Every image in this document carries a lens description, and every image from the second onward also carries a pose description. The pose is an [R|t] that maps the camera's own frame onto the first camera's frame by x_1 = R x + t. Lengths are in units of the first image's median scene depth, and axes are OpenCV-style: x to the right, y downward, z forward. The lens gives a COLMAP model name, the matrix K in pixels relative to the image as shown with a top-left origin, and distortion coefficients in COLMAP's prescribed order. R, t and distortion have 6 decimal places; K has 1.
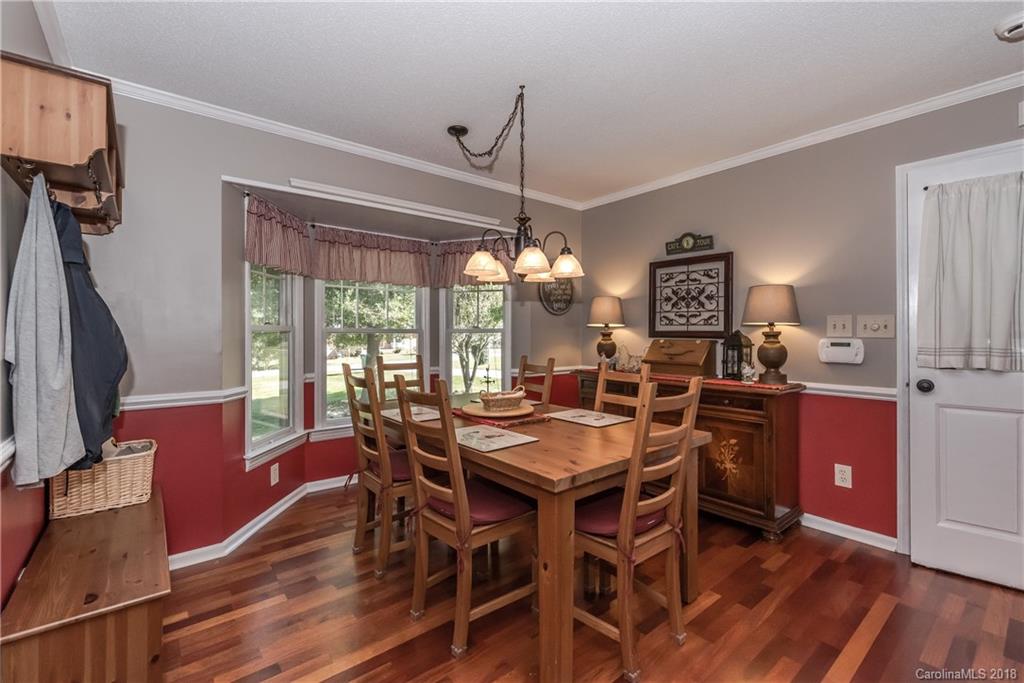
lens RADIAL K [[456.6, 0, 512.3], [0, 456.6, 331.0], [0, 0, 1]] dist [0.000238, 0.000133]
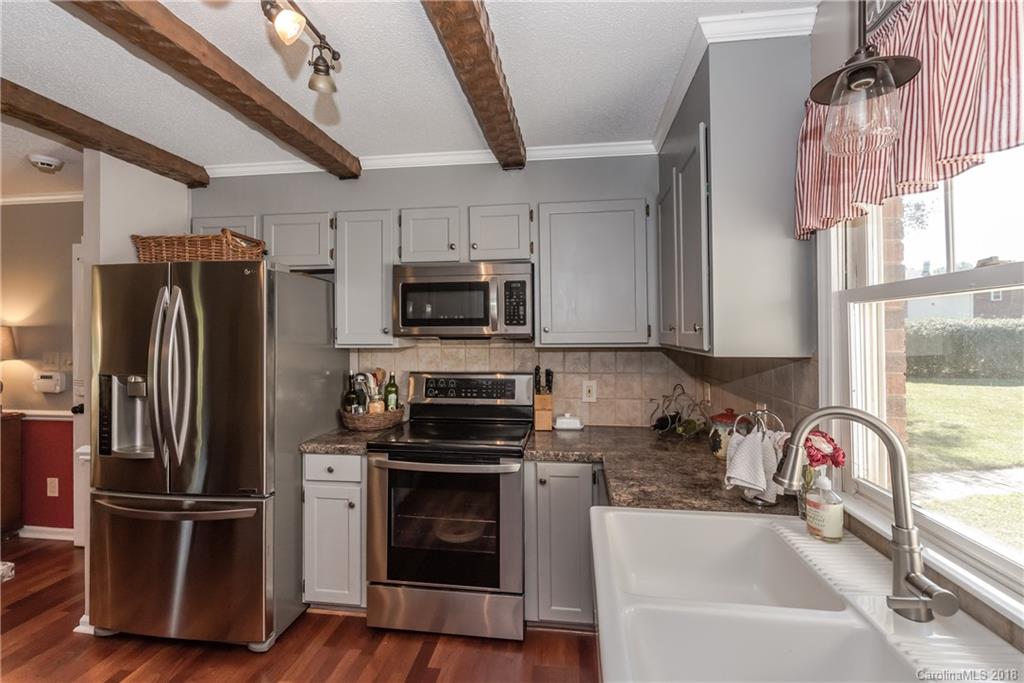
lens RADIAL K [[450.4, 0, 512.3], [0, 450.4, 346.7], [0, 0, 1]] dist [-0.002087, -0.000299]
pose [[0.728615, 0.009762, 0.684854, 0.689009], [0.003532, 0.999832, -0.018009, -0.020977], [-0.684915, 0.015541, 0.728457, -0.594788]]
